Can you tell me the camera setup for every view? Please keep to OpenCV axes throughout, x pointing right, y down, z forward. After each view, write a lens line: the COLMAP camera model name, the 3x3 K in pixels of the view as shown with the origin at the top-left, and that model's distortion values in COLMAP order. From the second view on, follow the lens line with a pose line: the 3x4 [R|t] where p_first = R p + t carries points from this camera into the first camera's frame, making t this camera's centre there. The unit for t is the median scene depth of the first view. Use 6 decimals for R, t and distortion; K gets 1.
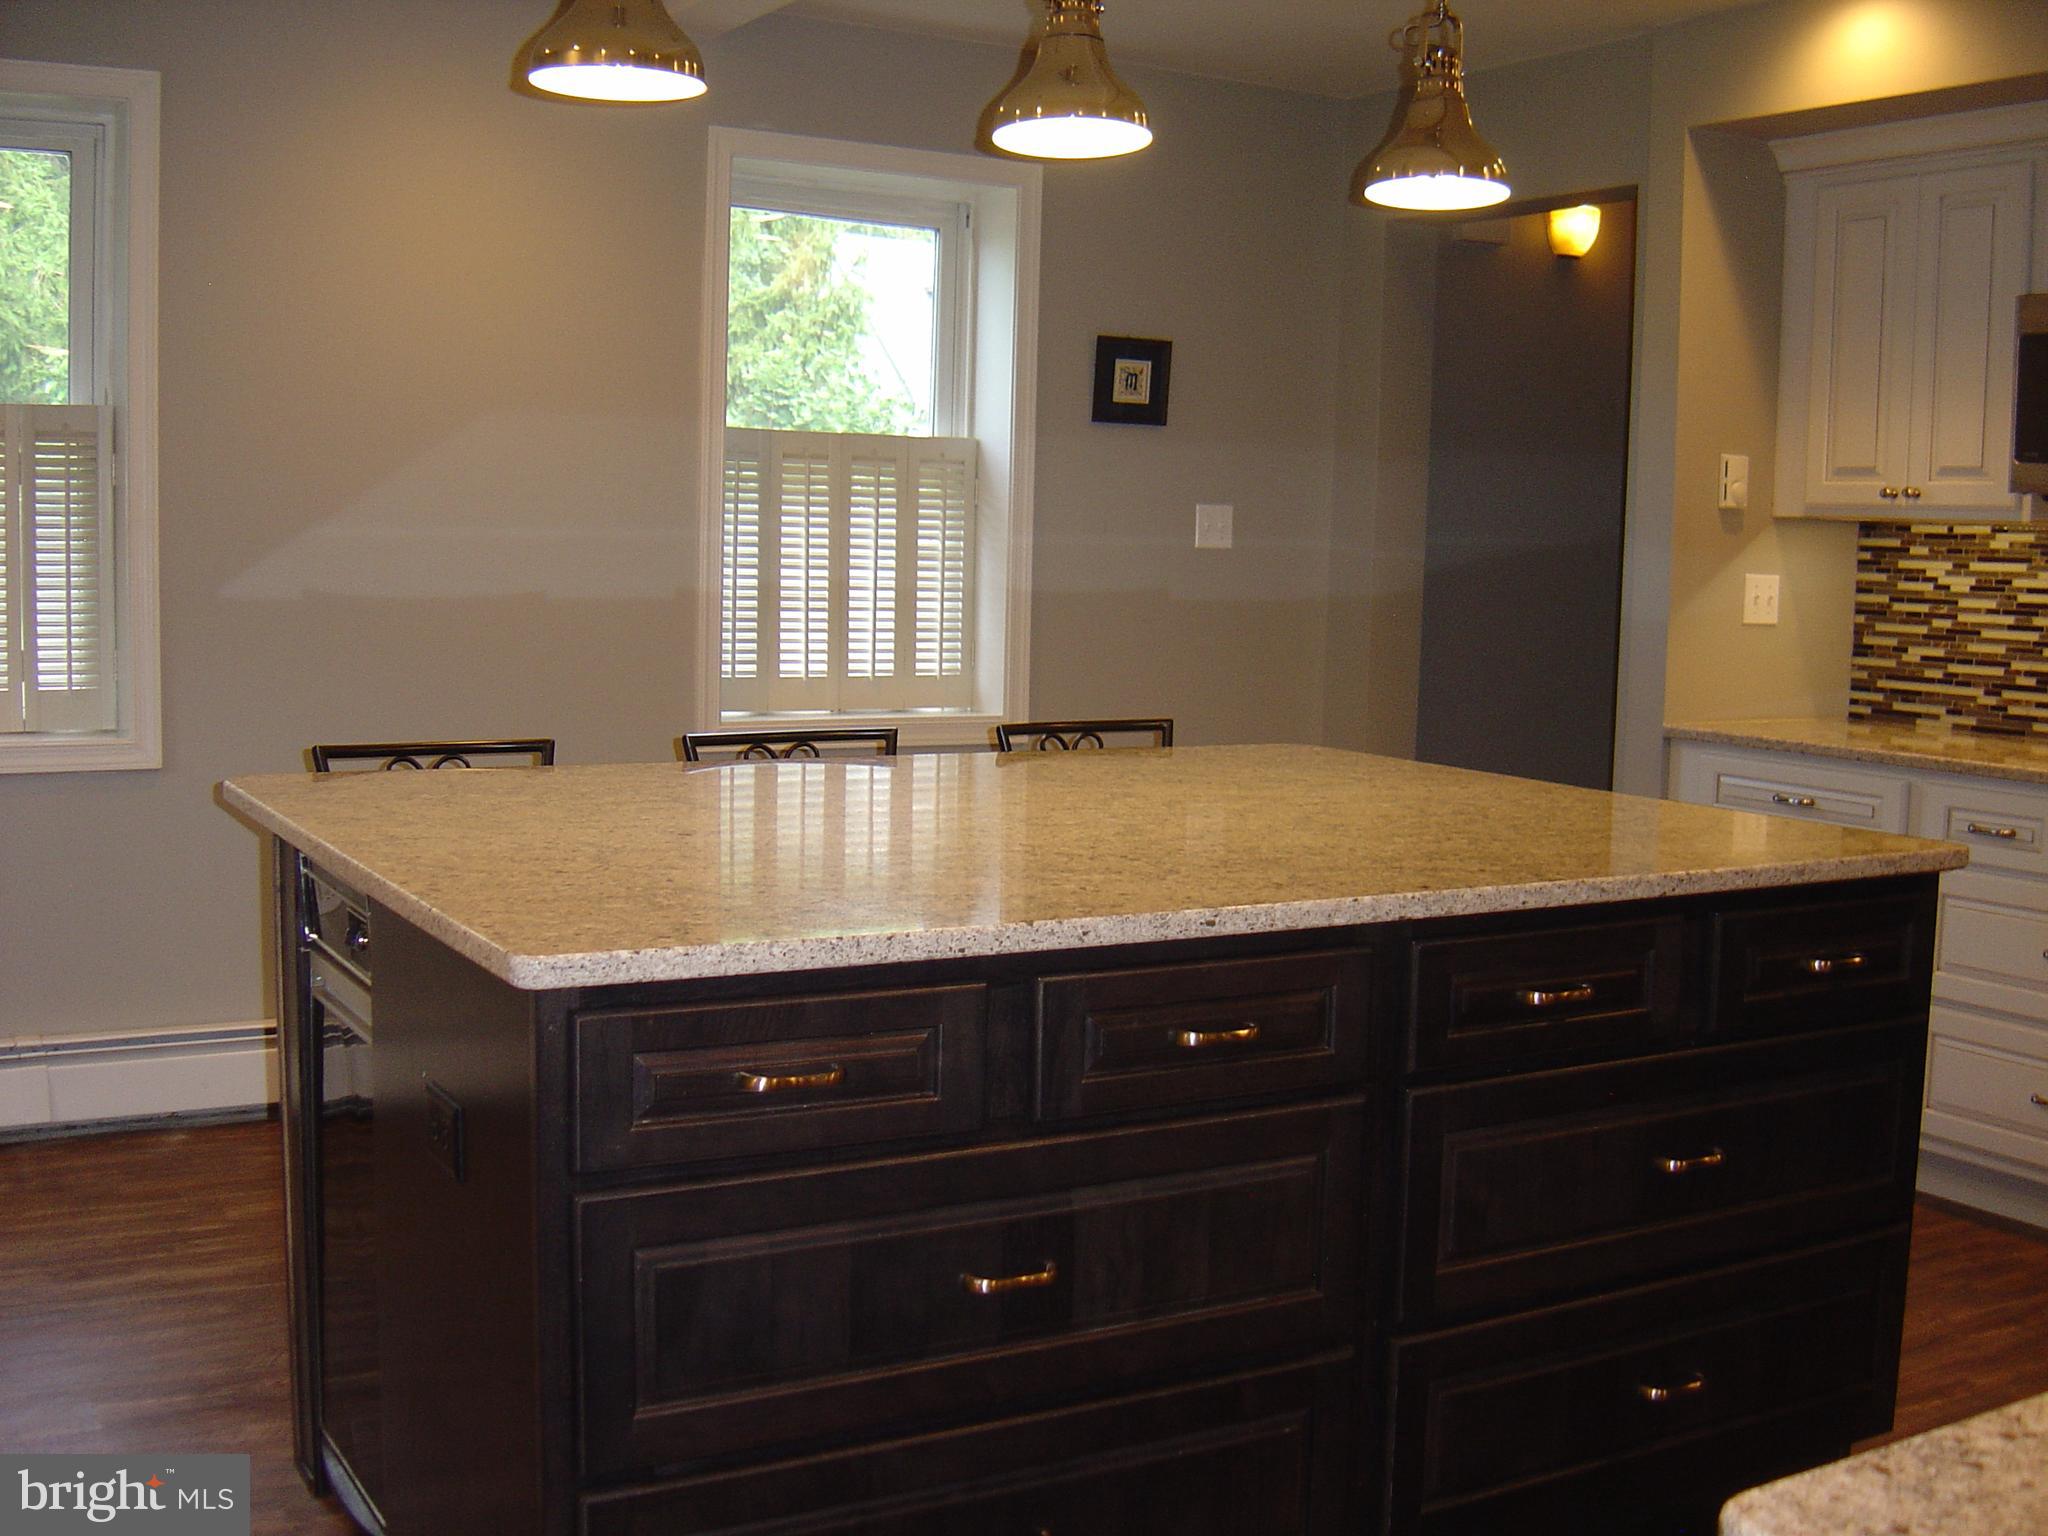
lens RADIAL K [[2242.1, 0, 1005.4], [0, 2242.1, 776.4], [0, 0, 1]] dist [-0.143088, 0.000000]
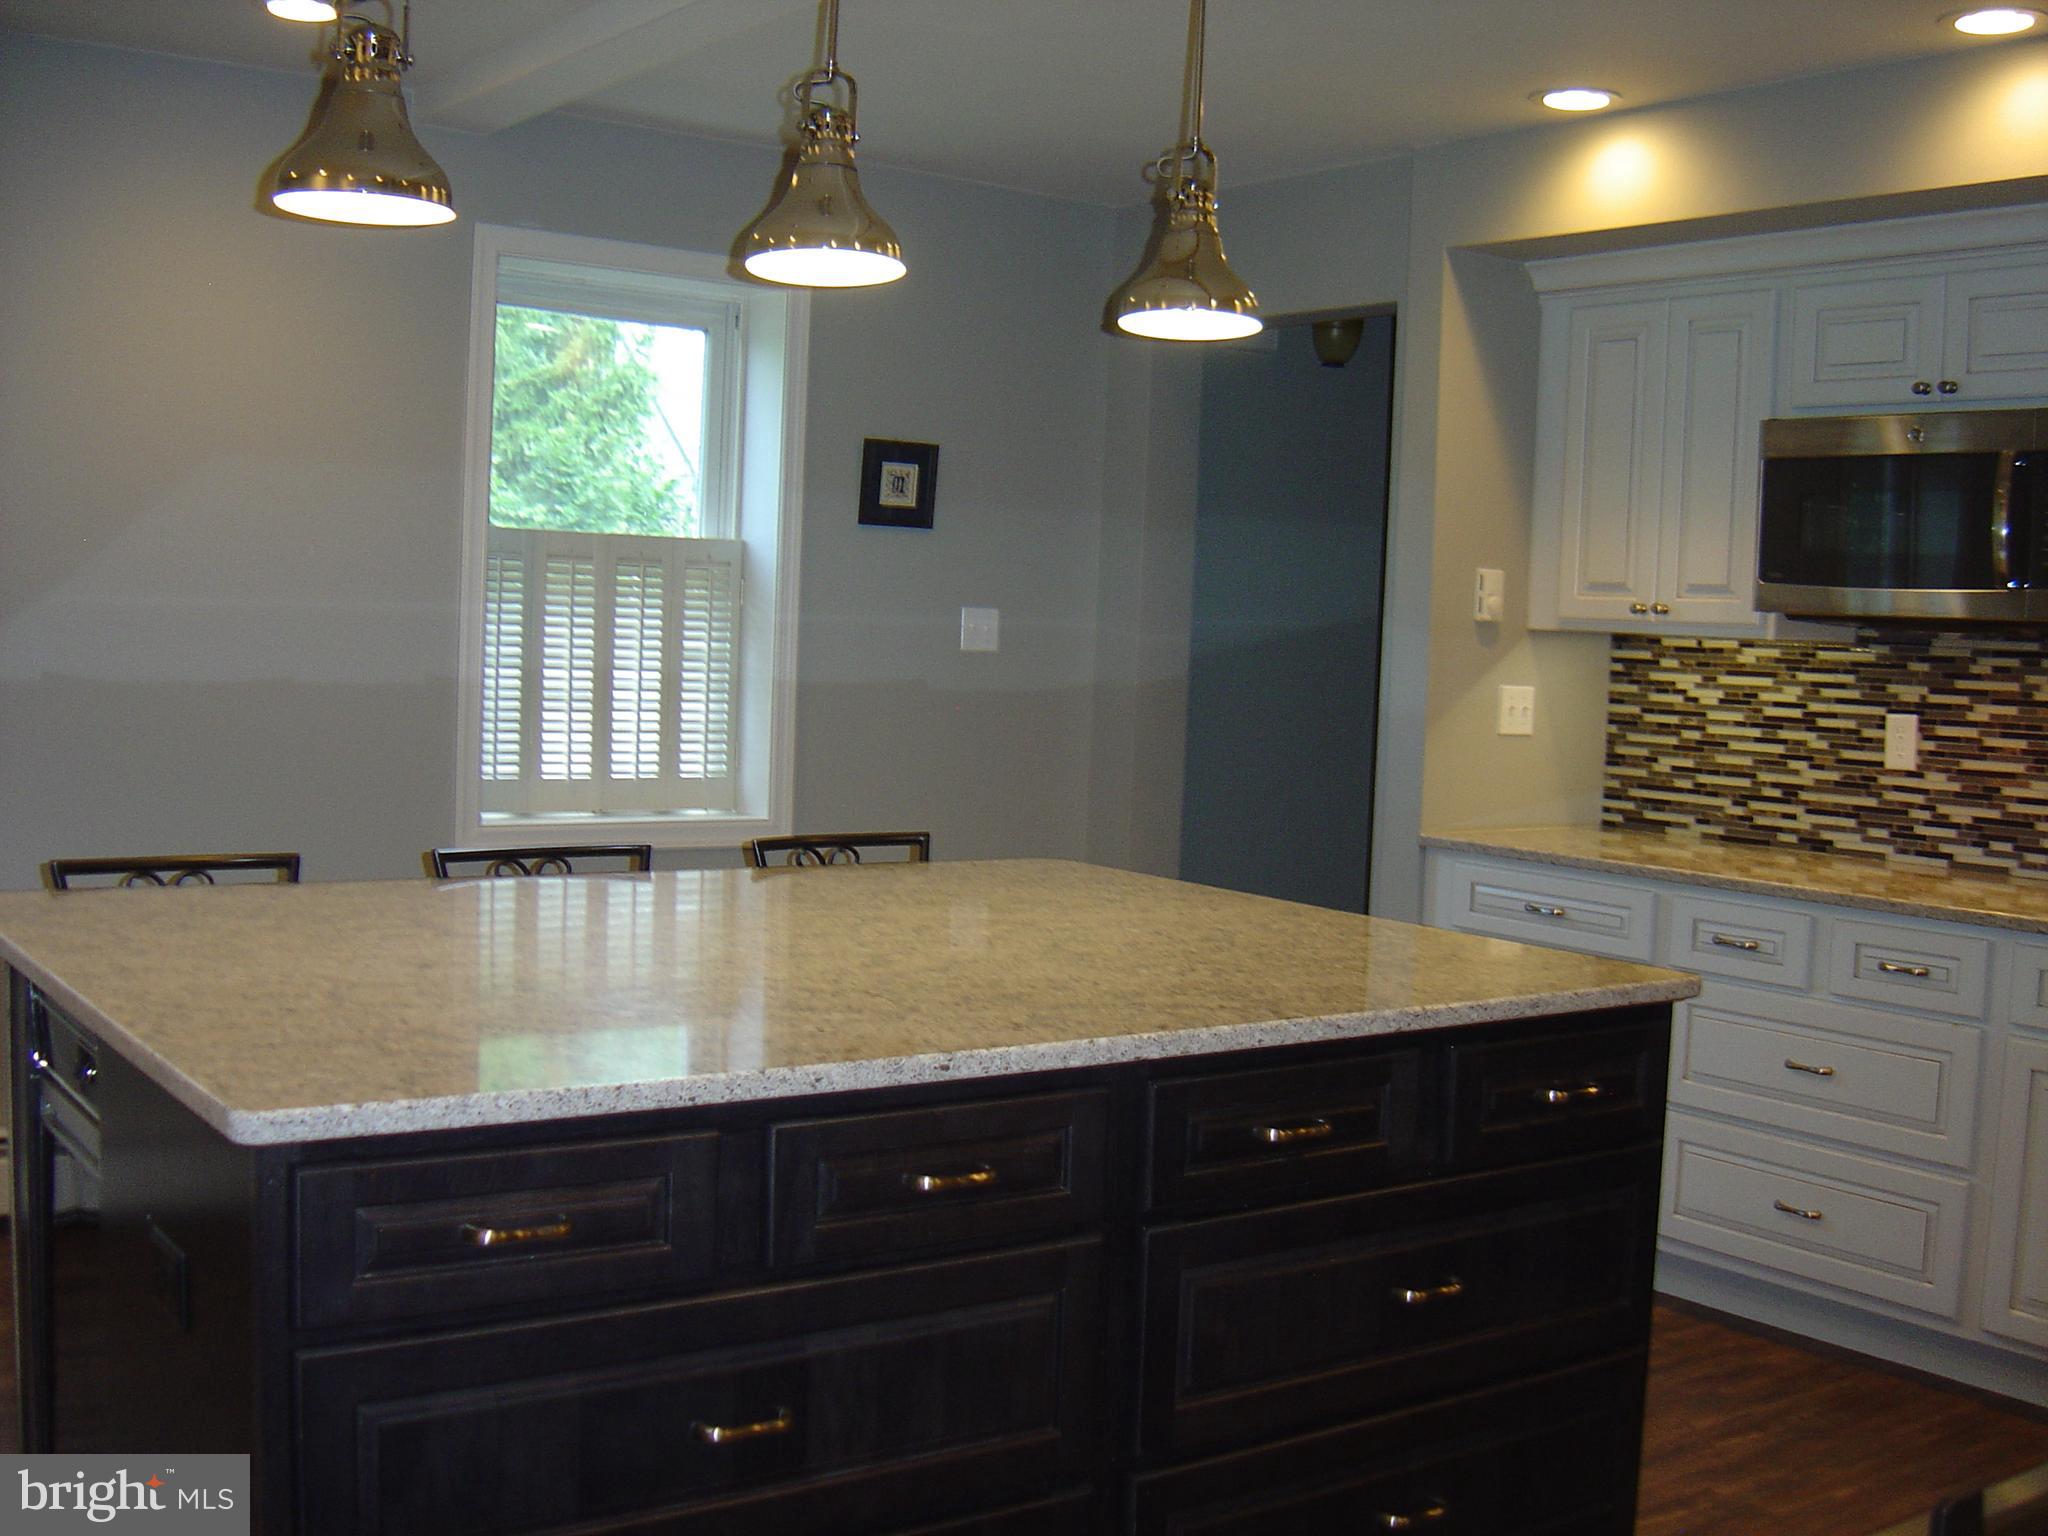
lens RADIAL K [[2242.1, 0, 1007.2], [0, 2242.1, 764.0], [0, 0, 1]] dist [-0.143088, 0.000000]
pose [[0.995450, 0.008273, 0.094923, 0.017172], [-0.004769, 0.999301, -0.037079, -0.024654], [-0.095163, 0.036458, 0.994794, -0.002256]]
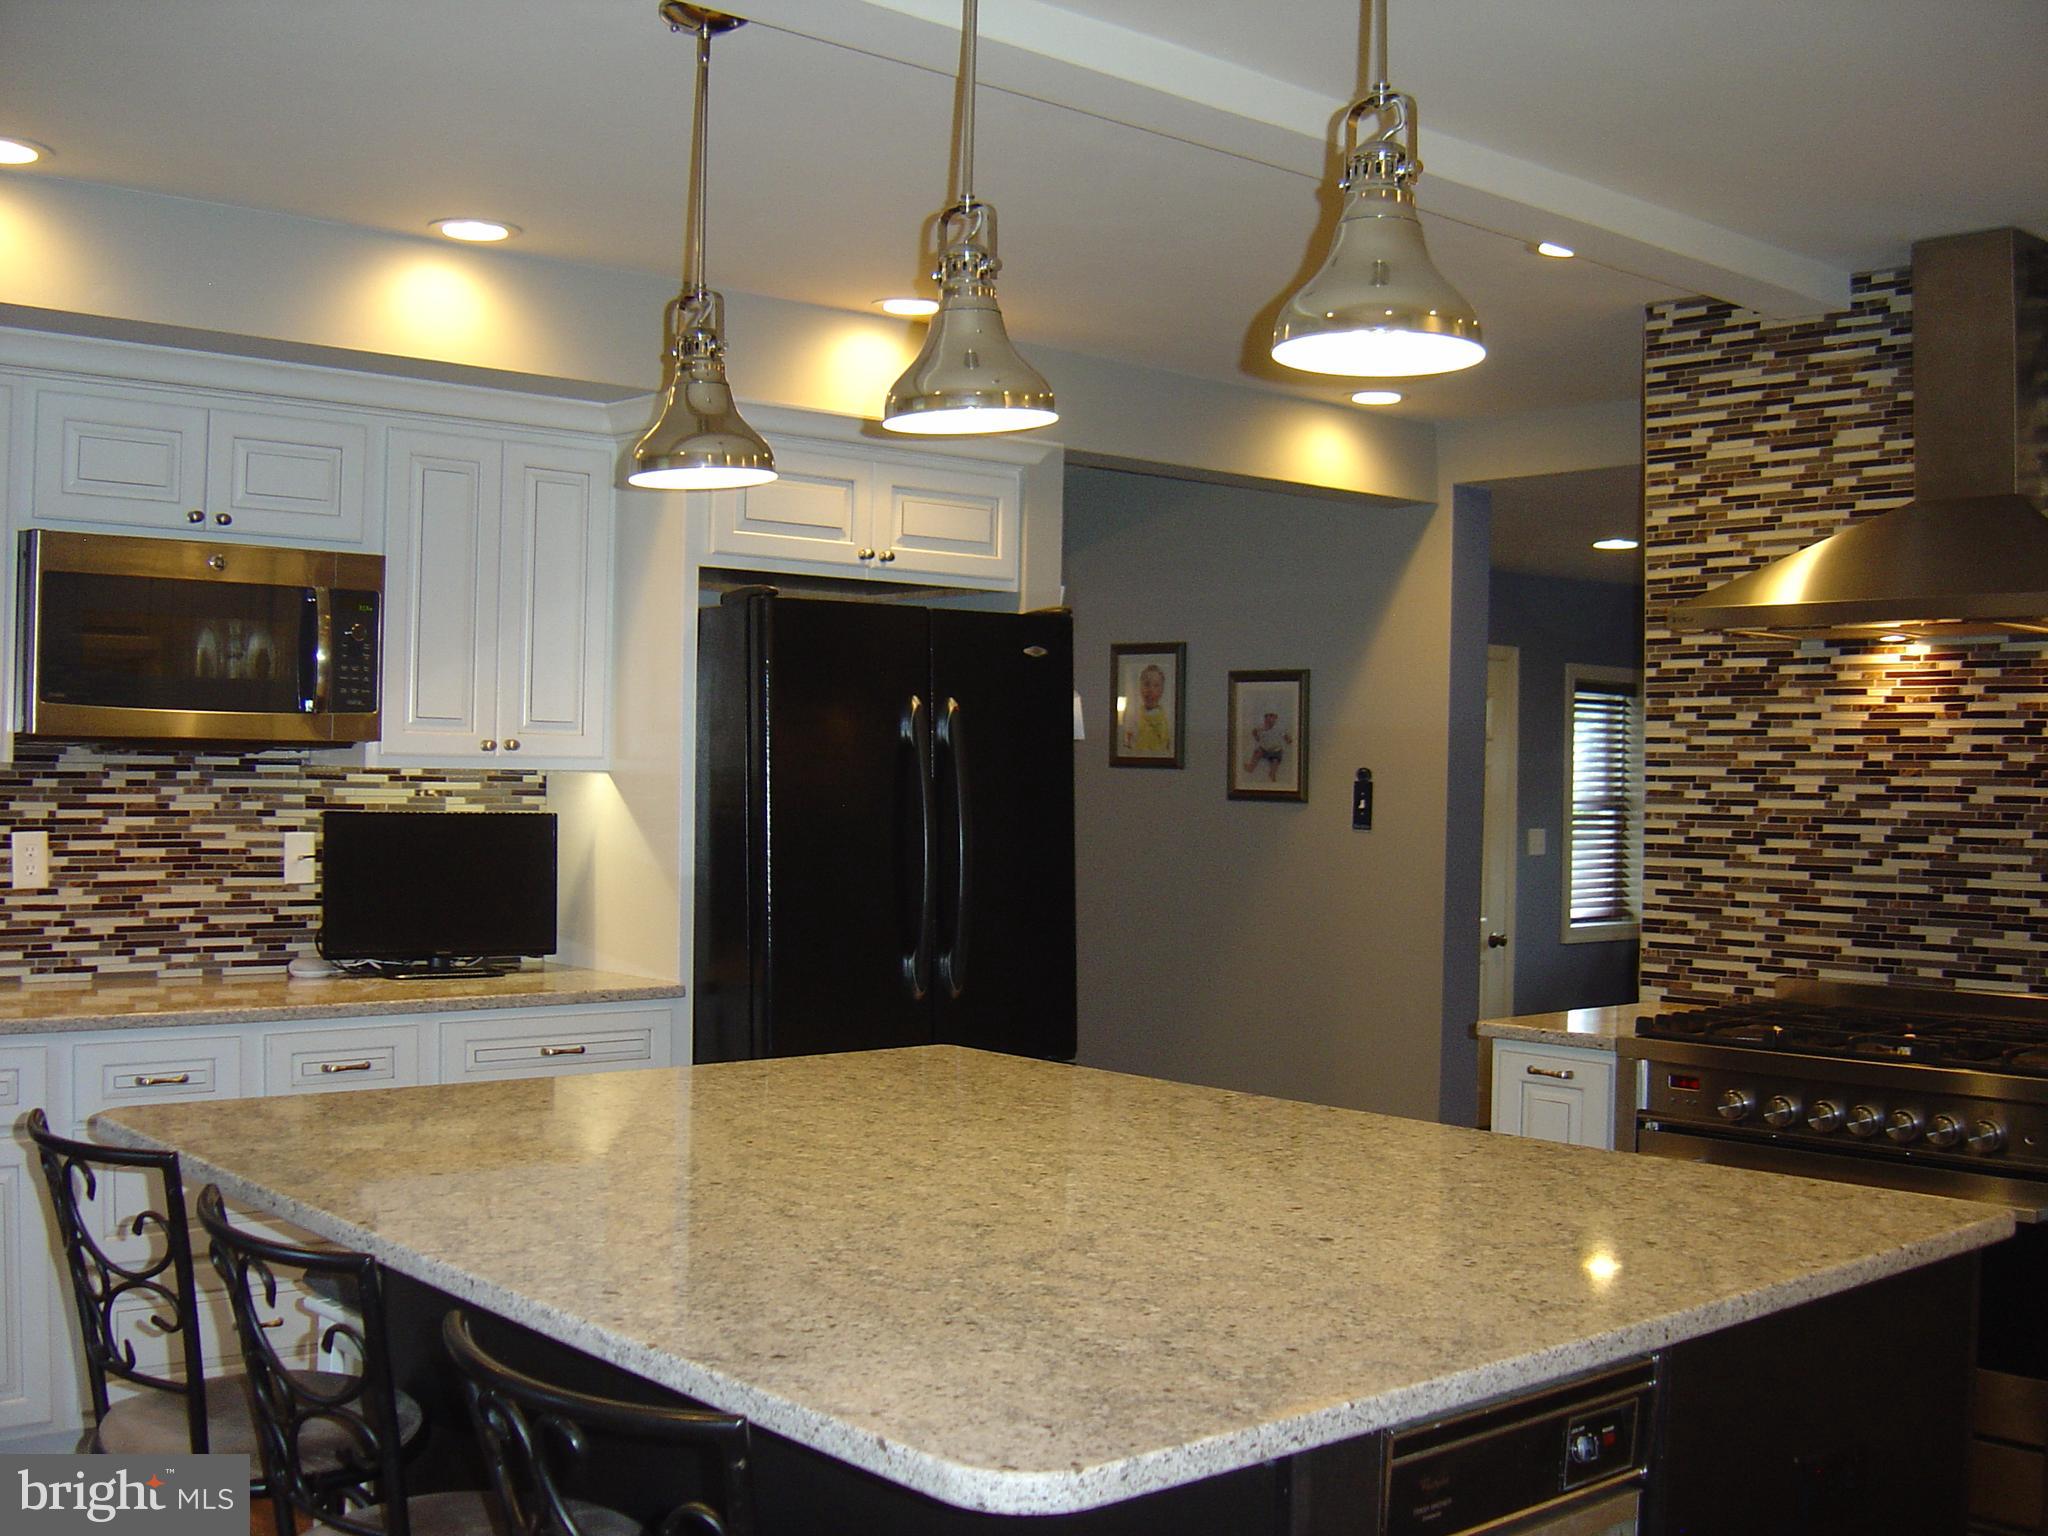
lens RADIAL K [[2242.1, 0, 1021.1], [0, 2242.1, 770.8], [0, 0, 1]] dist [-0.143088, 0.000000]
pose [[-0.194406, -0.022599, 0.980661, -0.696844], [0.082426, 0.995822, 0.039289, -0.145201], [-0.977452, 0.088469, -0.191731, 0.937655]]
